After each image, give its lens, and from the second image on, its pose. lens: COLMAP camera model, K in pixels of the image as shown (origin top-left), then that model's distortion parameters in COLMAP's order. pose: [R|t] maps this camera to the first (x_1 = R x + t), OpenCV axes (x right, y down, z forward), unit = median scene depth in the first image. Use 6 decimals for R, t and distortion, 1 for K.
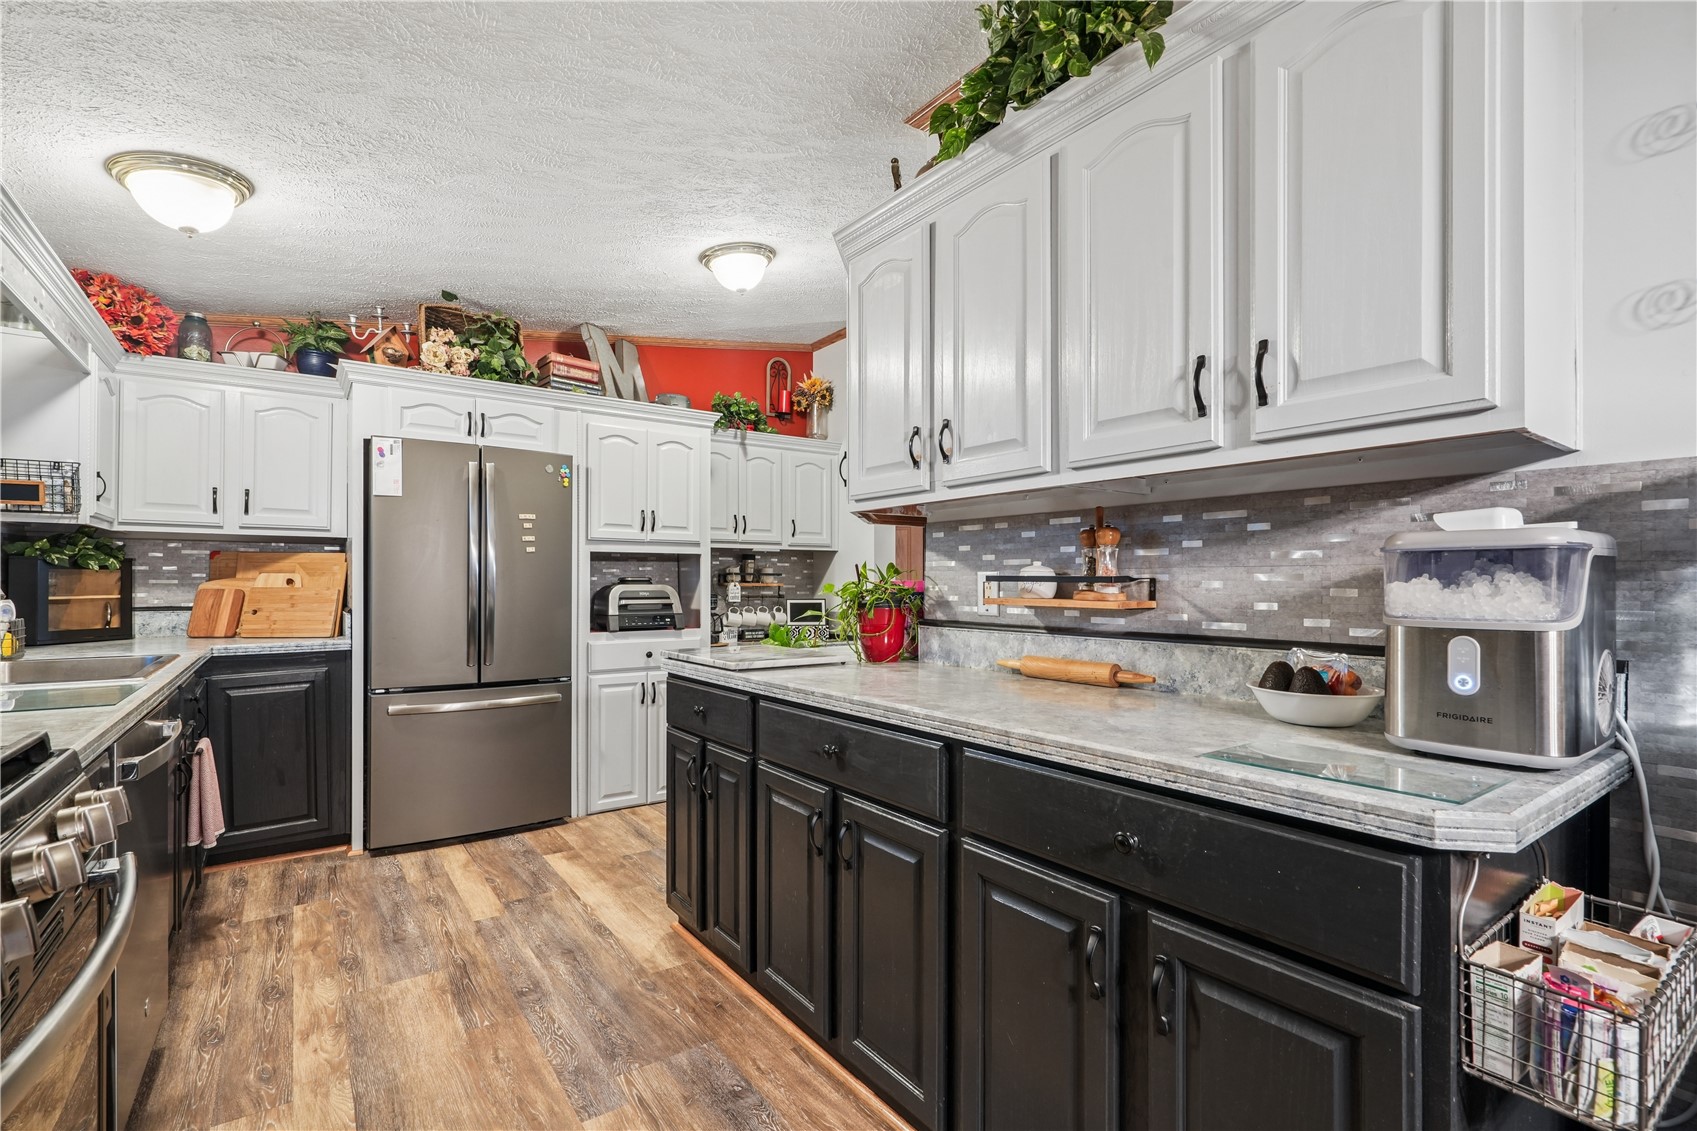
lens RADIAL K [[779.4, 0, 848.6], [0, 779.4, 586.1], [0, 0, 1]] dist [-0.000670, 0.000117]
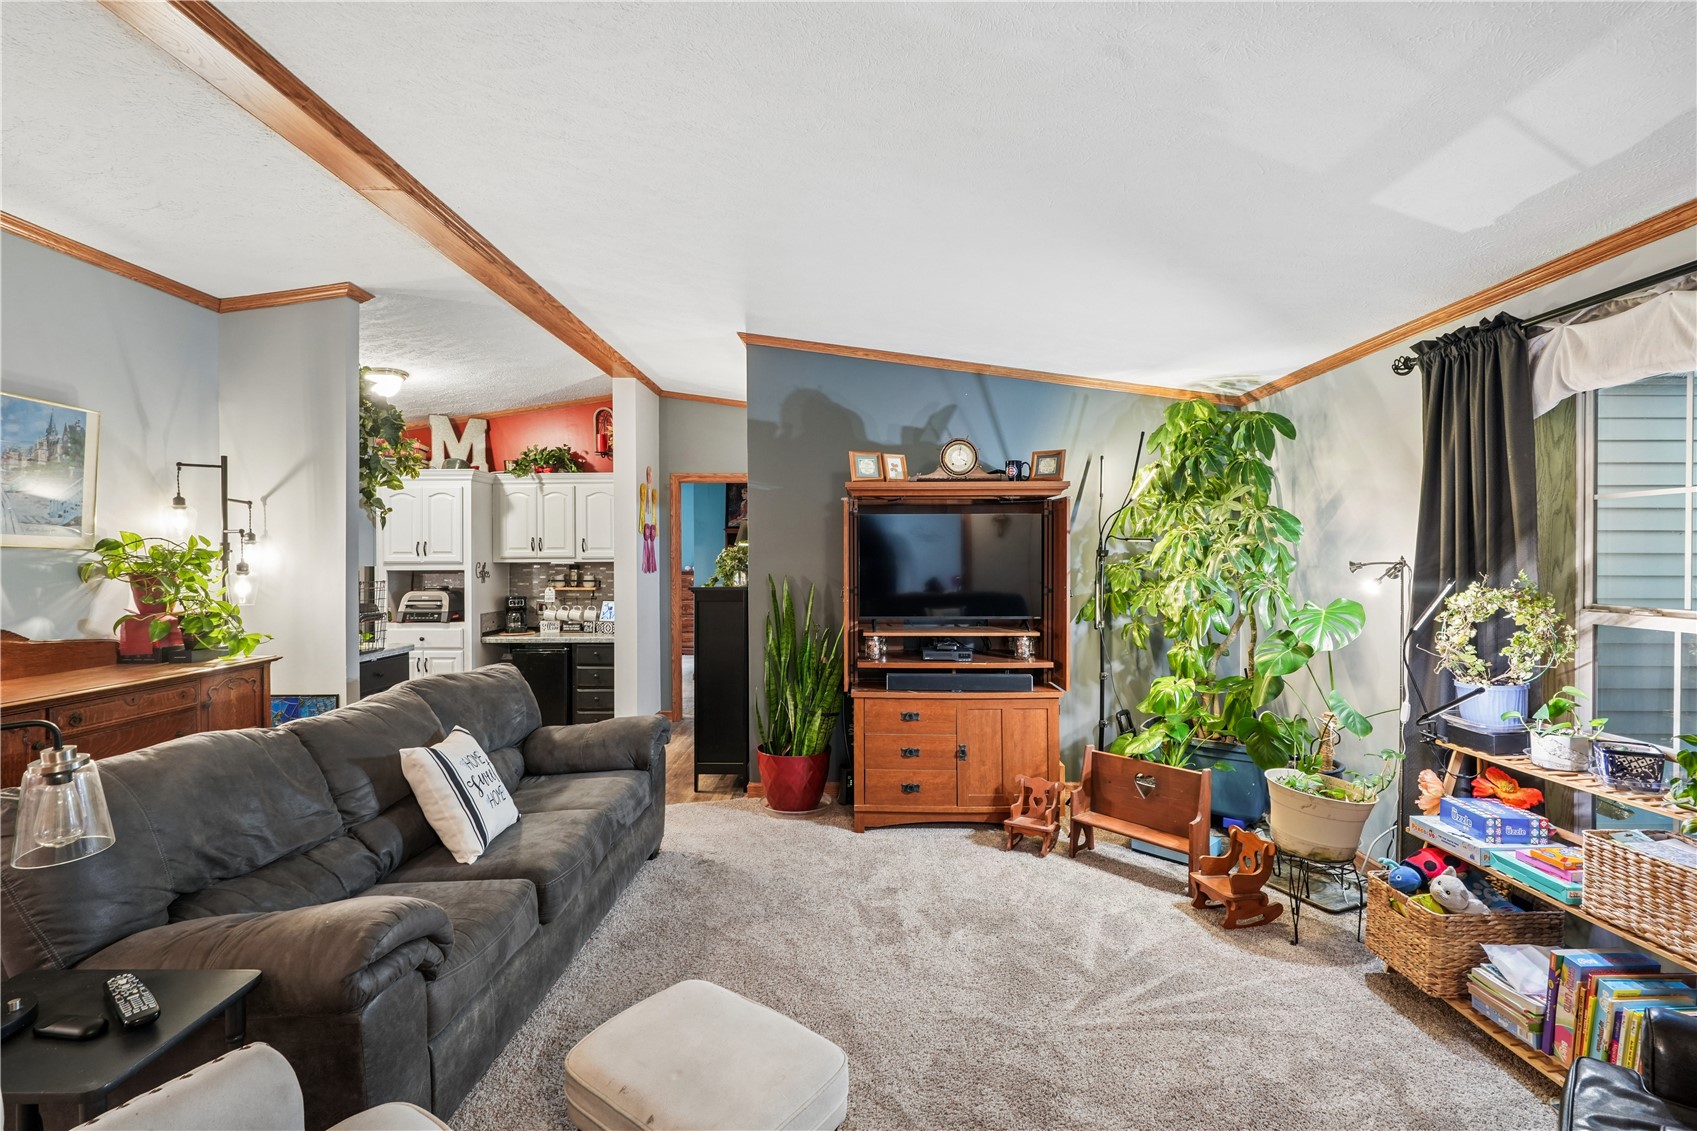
lens RADIAL K [[770.5, 0, 842.9], [0, 770.5, 570.6], [0, 0, 1]] dist [-0.001942, 0.000603]
pose [[0.802791, 0.005470, -0.596235, 1.027200], [0.001866, 0.999930, 0.011687, -0.047195], [0.596257, -0.010495, 0.802725, 0.247347]]
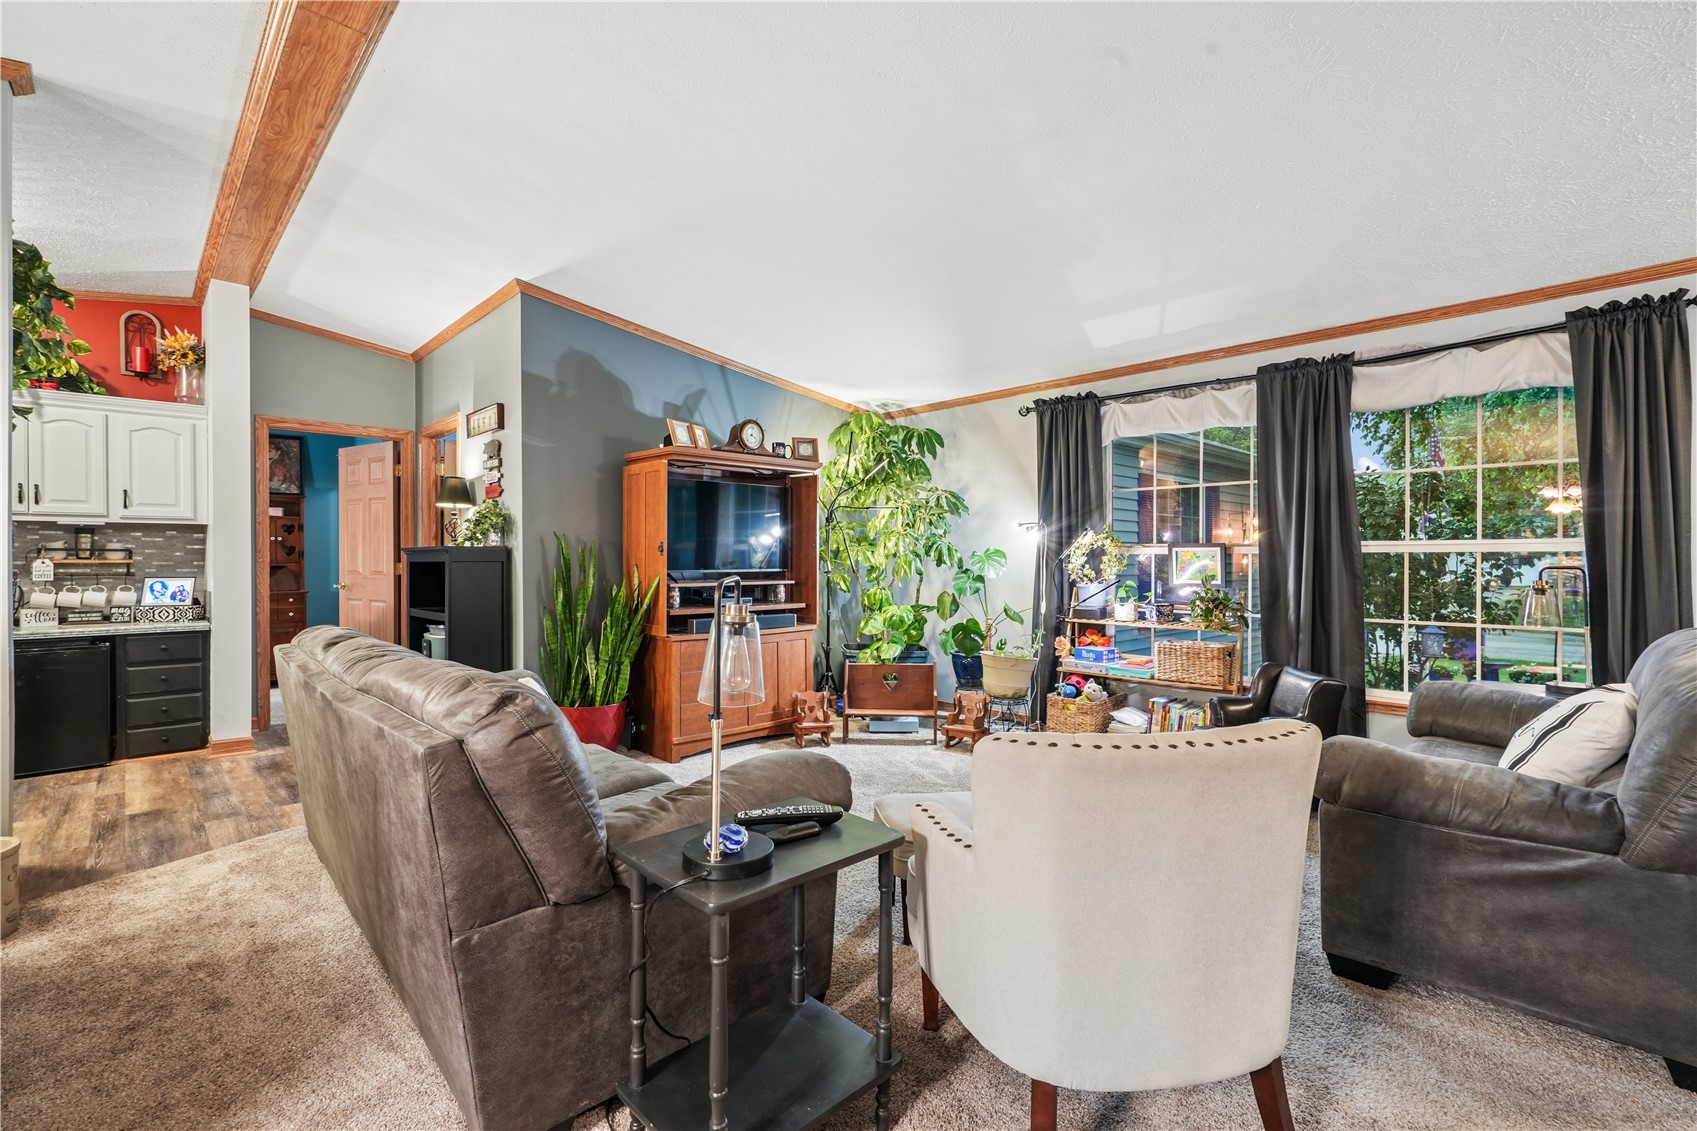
lens RADIAL K [[770.5, 0, 842.9], [0, 770.5, 570.6], [0, 0, 1]] dist [-0.001942, 0.000603]
pose [[0.990906, -0.005458, 0.134447, 0.644013], [0.003990, 0.999929, 0.011192, 0.002345], [-0.134499, -0.010554, 0.990858, -0.001013]]
